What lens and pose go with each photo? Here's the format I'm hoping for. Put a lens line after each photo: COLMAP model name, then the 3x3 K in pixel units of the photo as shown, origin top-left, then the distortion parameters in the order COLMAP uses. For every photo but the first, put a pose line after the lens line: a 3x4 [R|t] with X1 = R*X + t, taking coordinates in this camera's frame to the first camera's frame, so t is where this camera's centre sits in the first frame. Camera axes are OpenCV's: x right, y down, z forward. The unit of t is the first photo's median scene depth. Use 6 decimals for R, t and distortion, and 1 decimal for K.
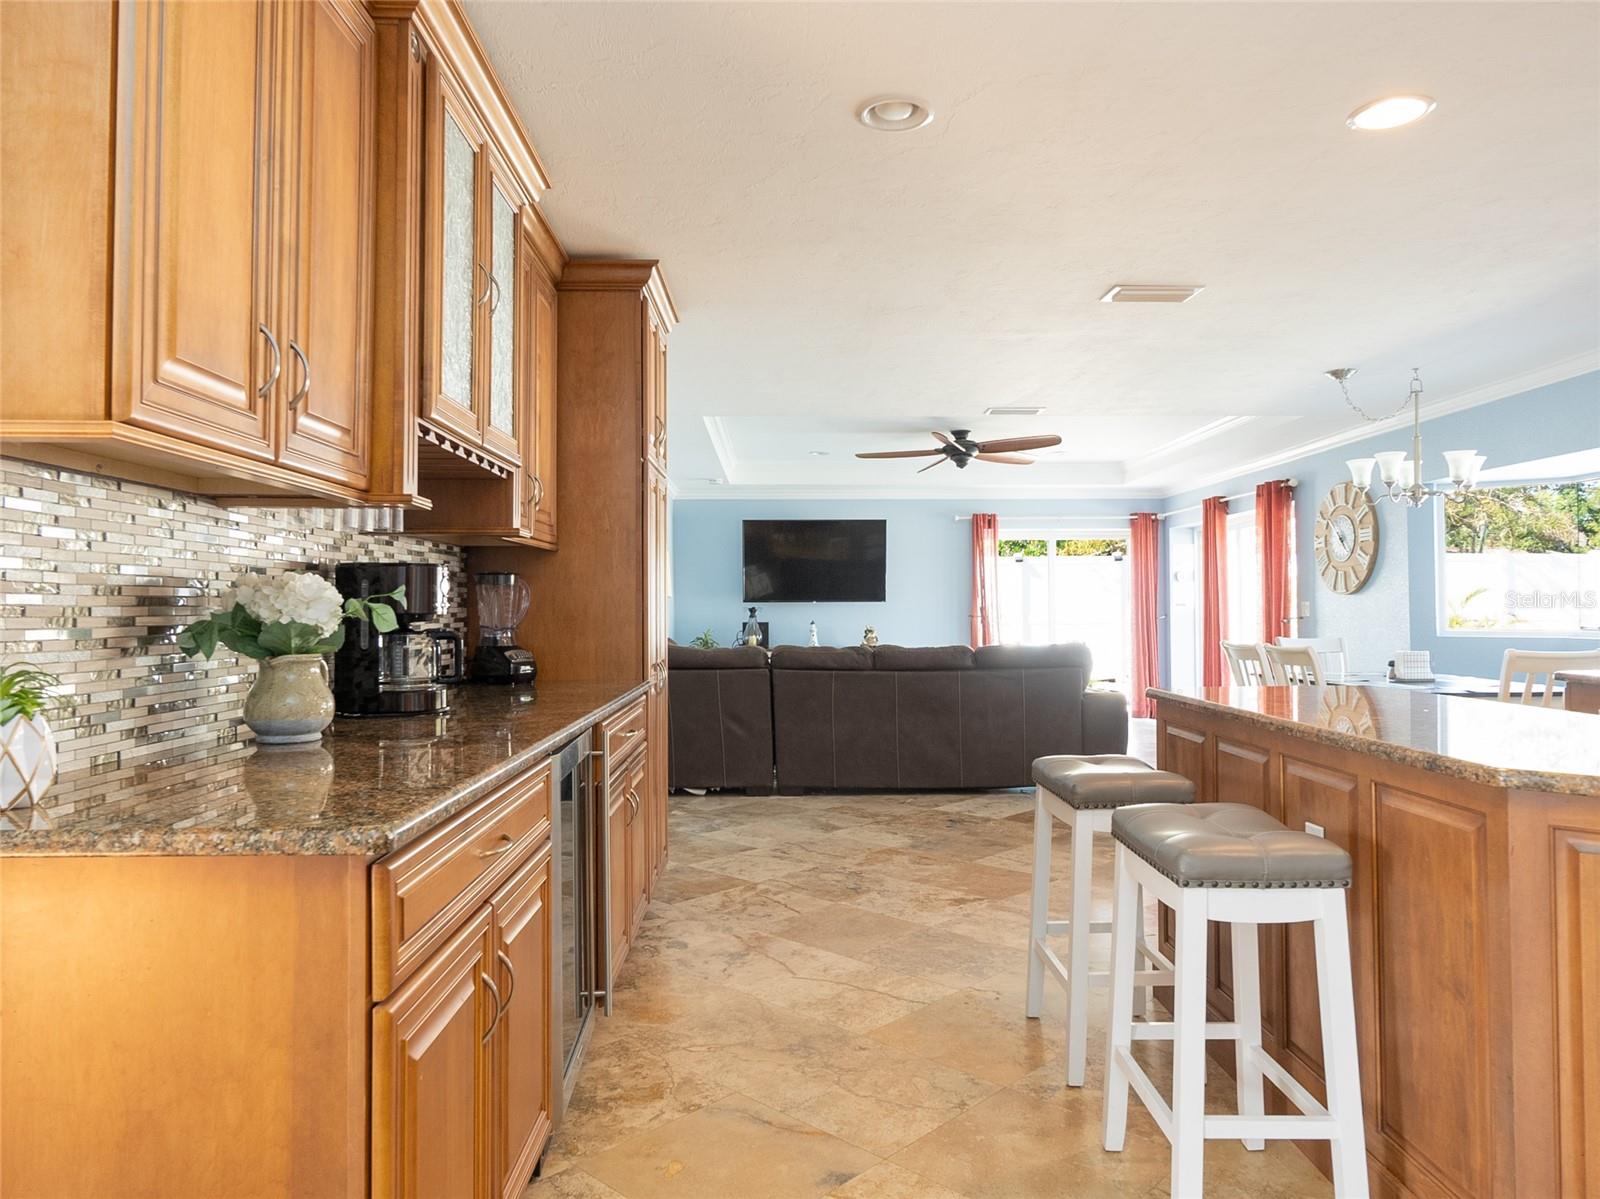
lens RADIAL K [[1050.9, 0, 798.4], [0, 1050.9, 601.8], [0, 0, 1]] dist [-0.004318, -0.000265]
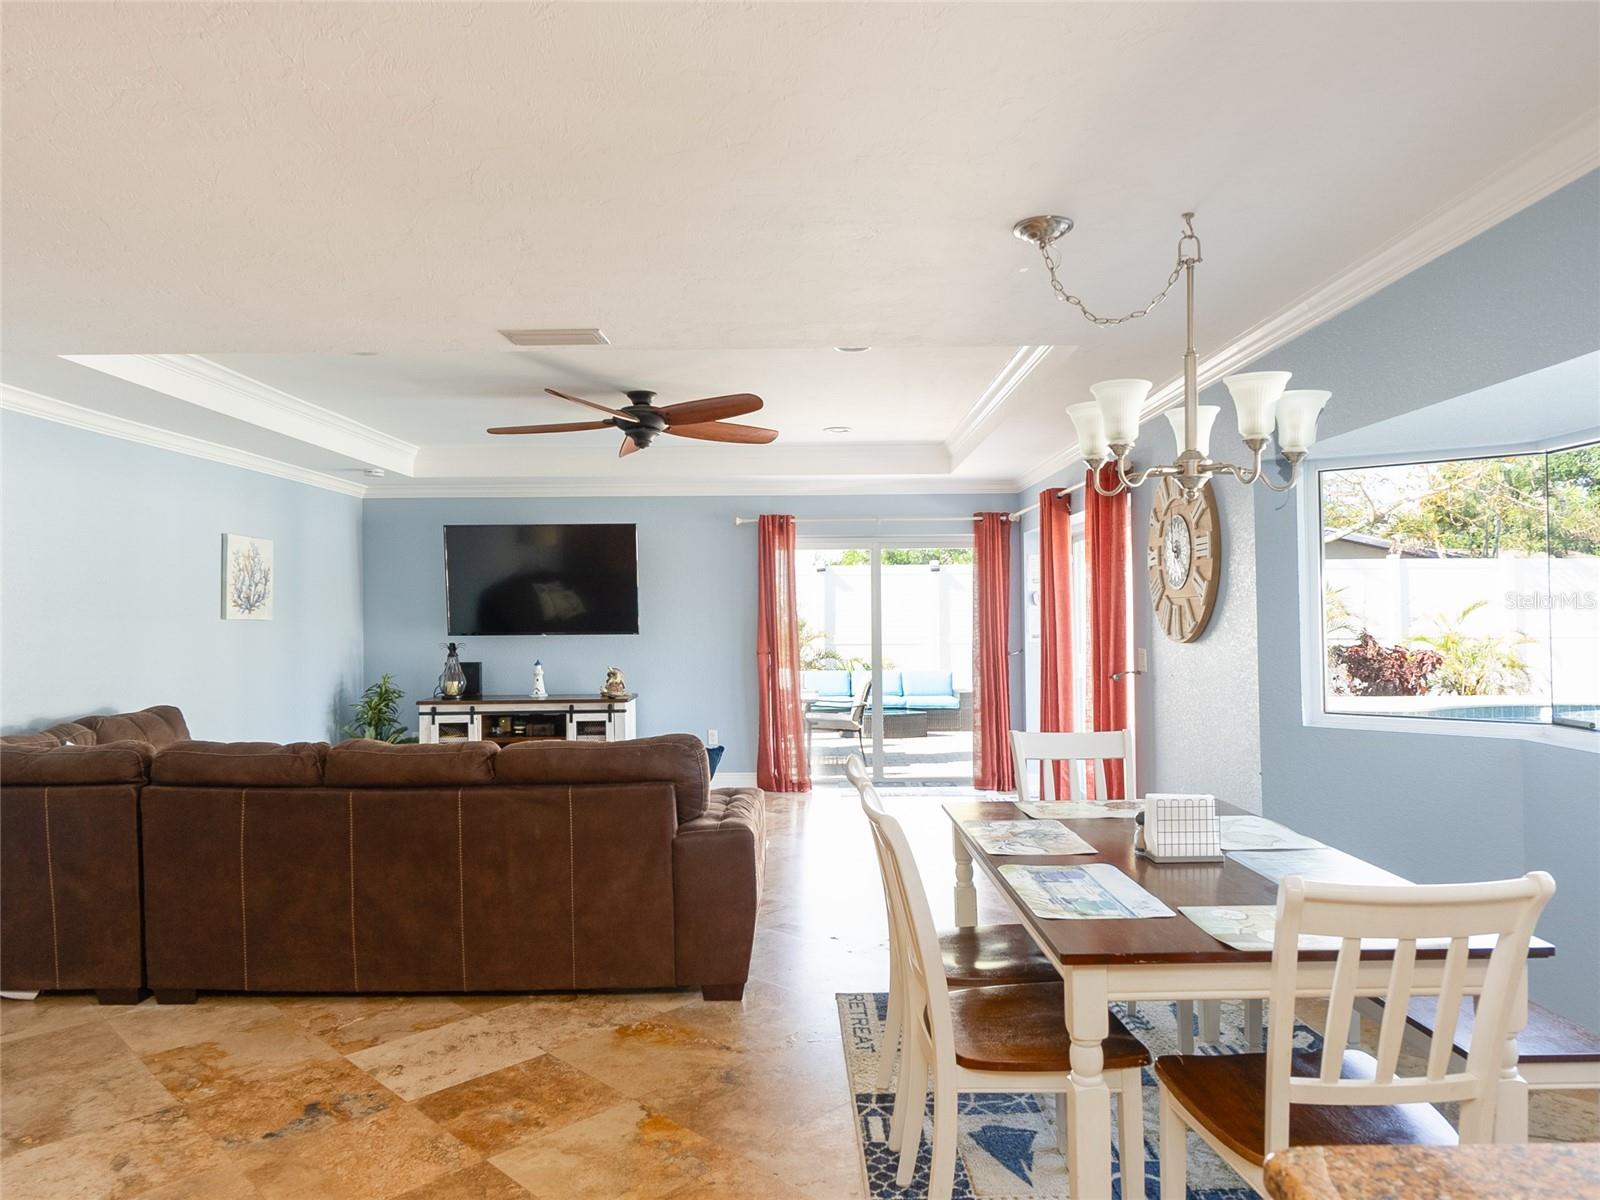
lens RADIAL K [[1050.9, 0, 802.5], [0, 1050.9, 598.2], [0, 0, 1]] dist [-0.004318, -0.000265]
pose [[0.999791, -0.004258, -0.020009, 0.271236], [0.004157, 0.999979, -0.005065, -0.027028], [0.020031, 0.004981, 0.999787, 0.329727]]
